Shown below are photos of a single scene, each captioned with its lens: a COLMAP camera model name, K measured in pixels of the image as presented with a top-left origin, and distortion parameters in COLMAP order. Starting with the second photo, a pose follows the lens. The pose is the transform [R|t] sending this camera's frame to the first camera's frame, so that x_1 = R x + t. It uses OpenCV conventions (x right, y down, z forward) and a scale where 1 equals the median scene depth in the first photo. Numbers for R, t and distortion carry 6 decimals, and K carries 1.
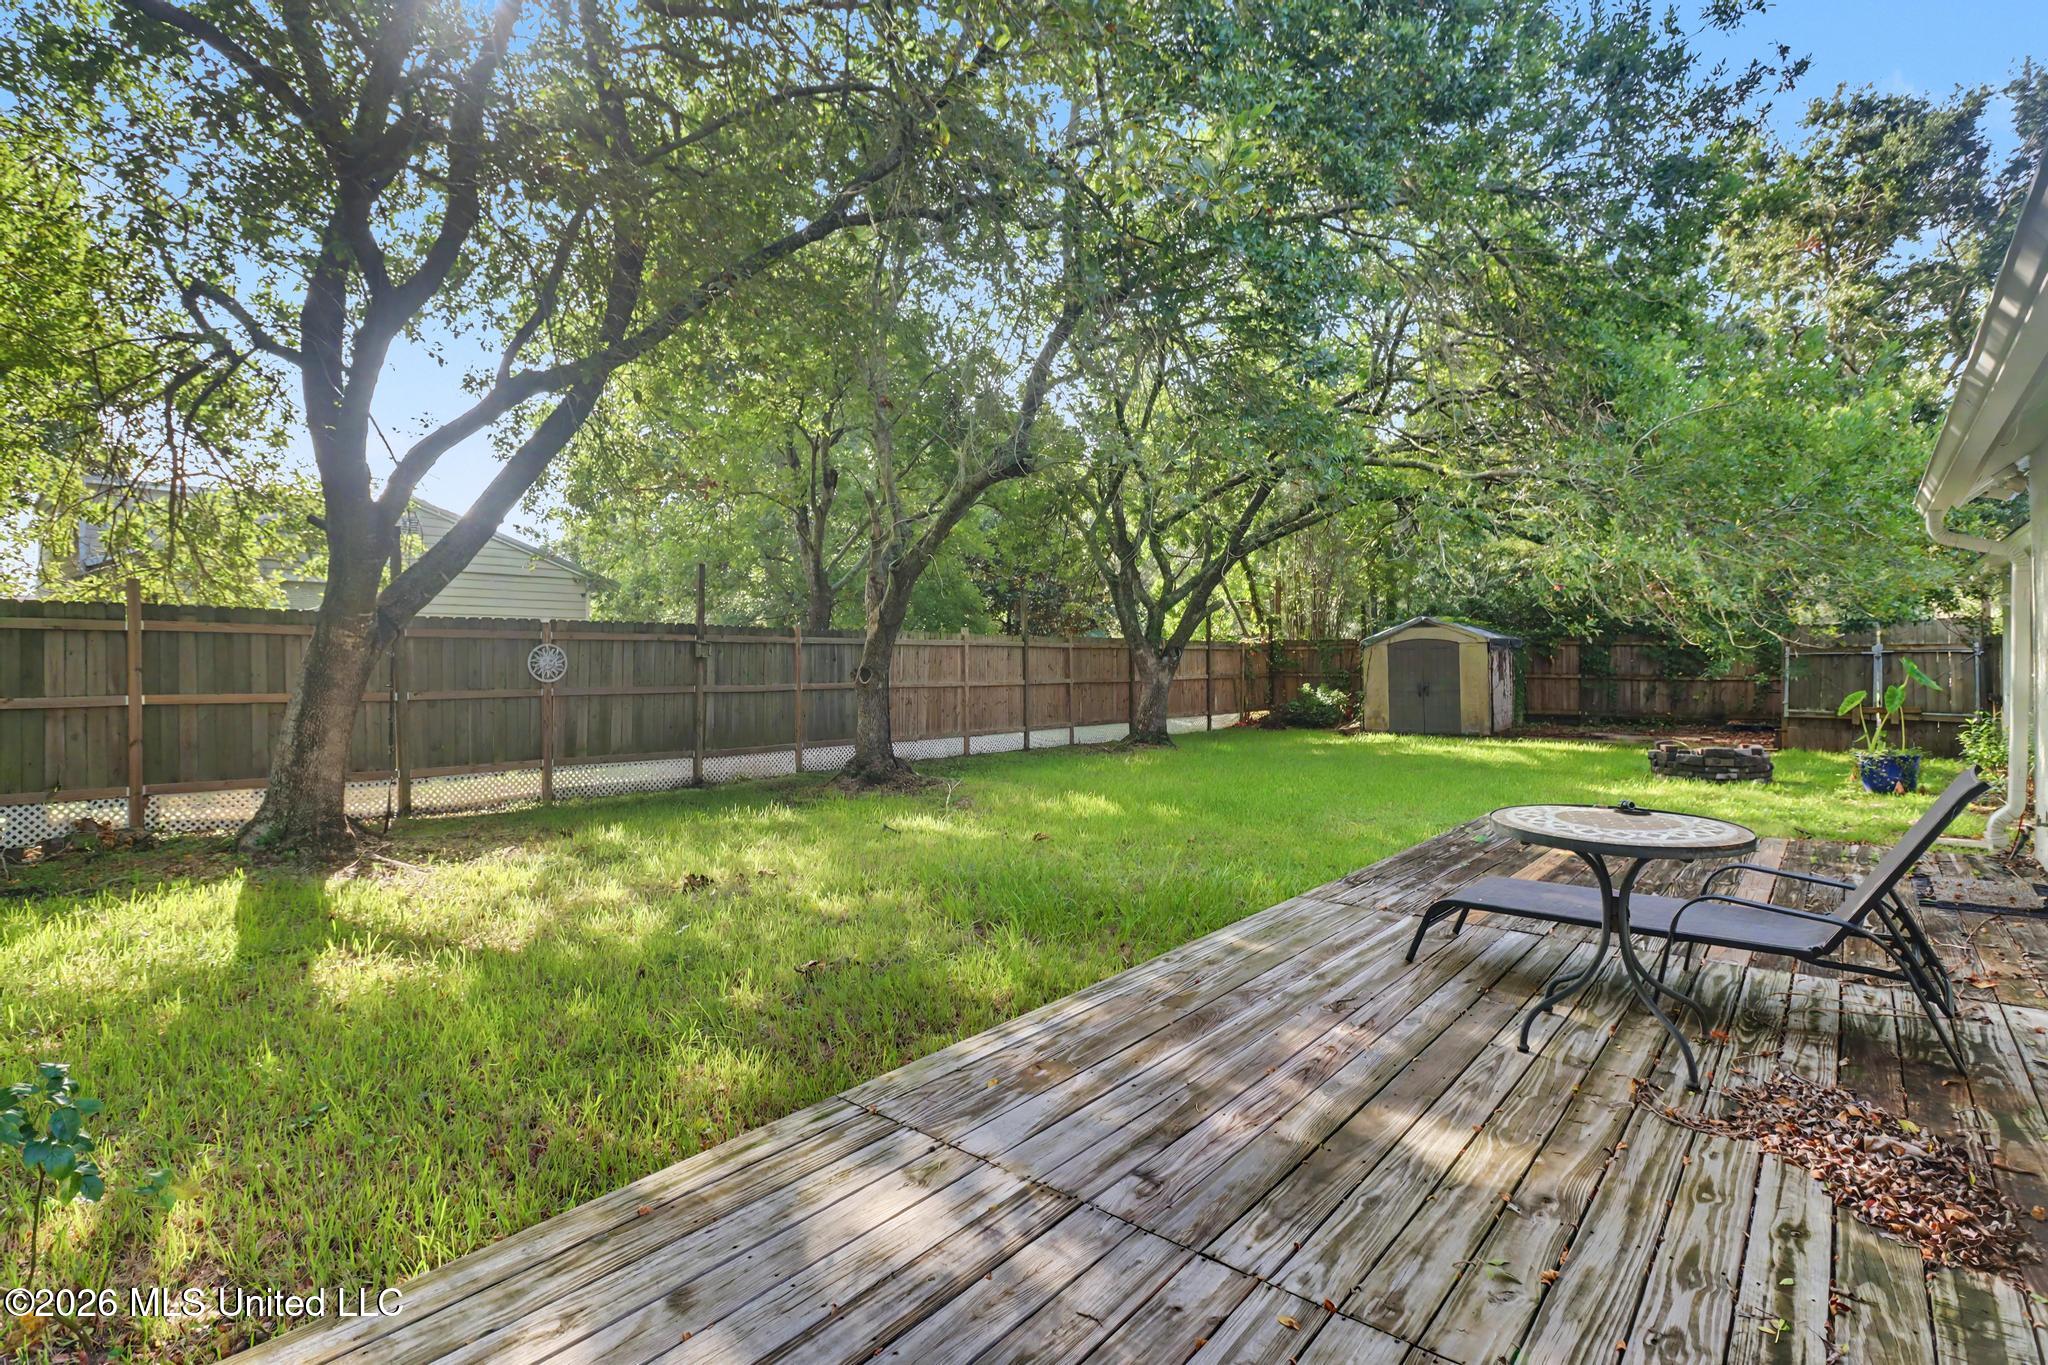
lens RADIAL K [[979.0, 0, 1012.6], [0, 979.0, 673.5], [0, 0, 1]] dist [-0.013221, -0.004402]
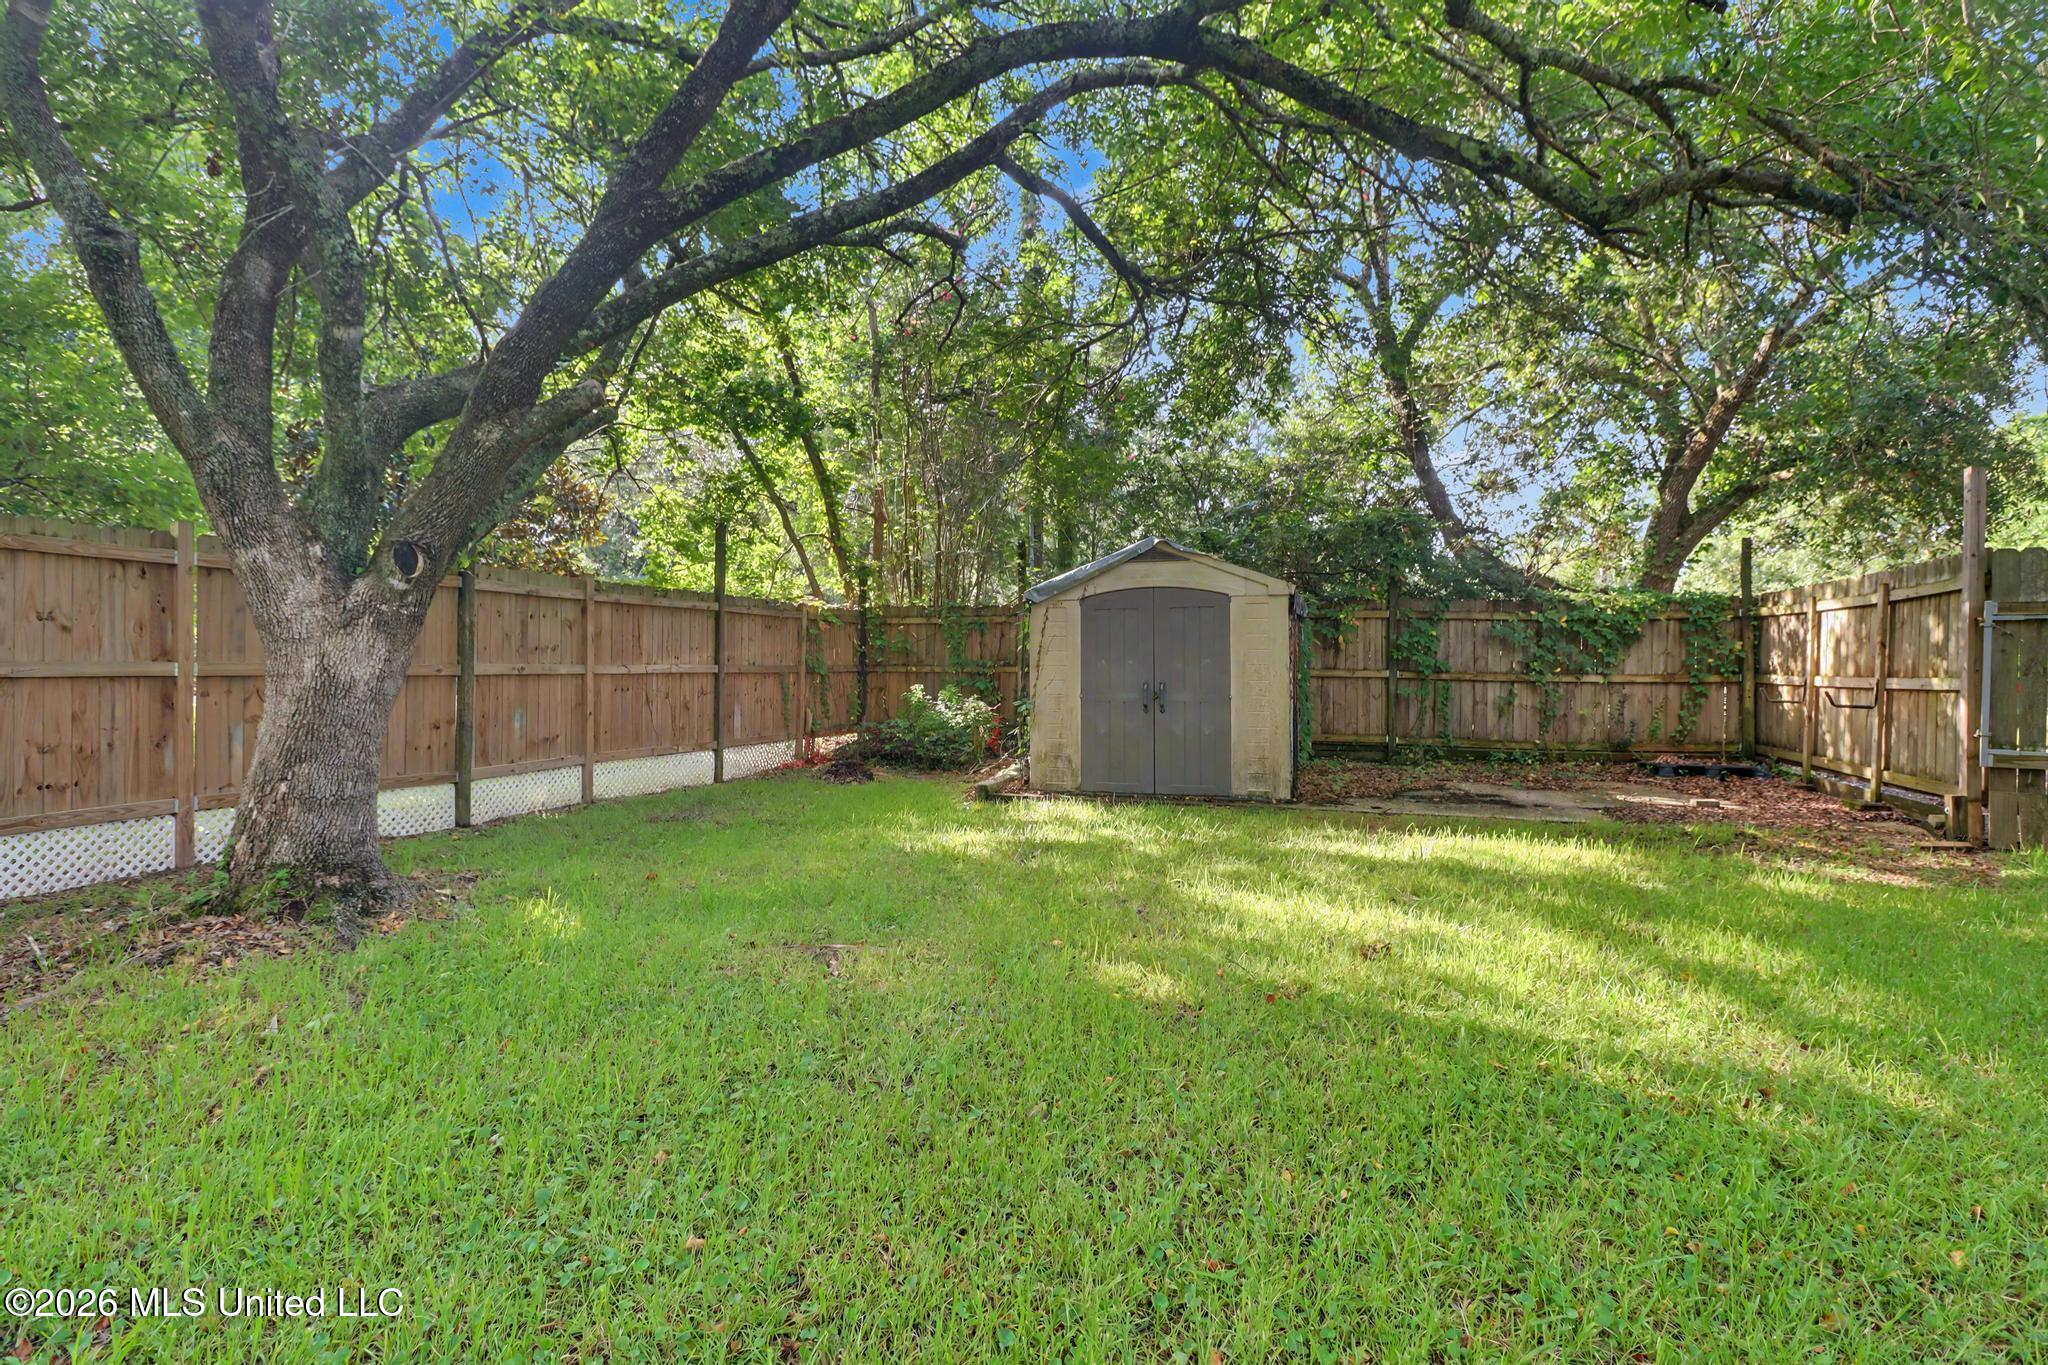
lens RADIAL K [[979.0, 0, 1022.7], [0, 979.0, 679.4], [0, 0, 1]] dist [-0.013221, -0.004402]
pose [[0.934004, 0.006647, 0.357200, 0.168808], [-0.008495, 0.999957, 0.003605, 0.005427], [-0.357160, -0.006401, 0.934021, 0.501544]]
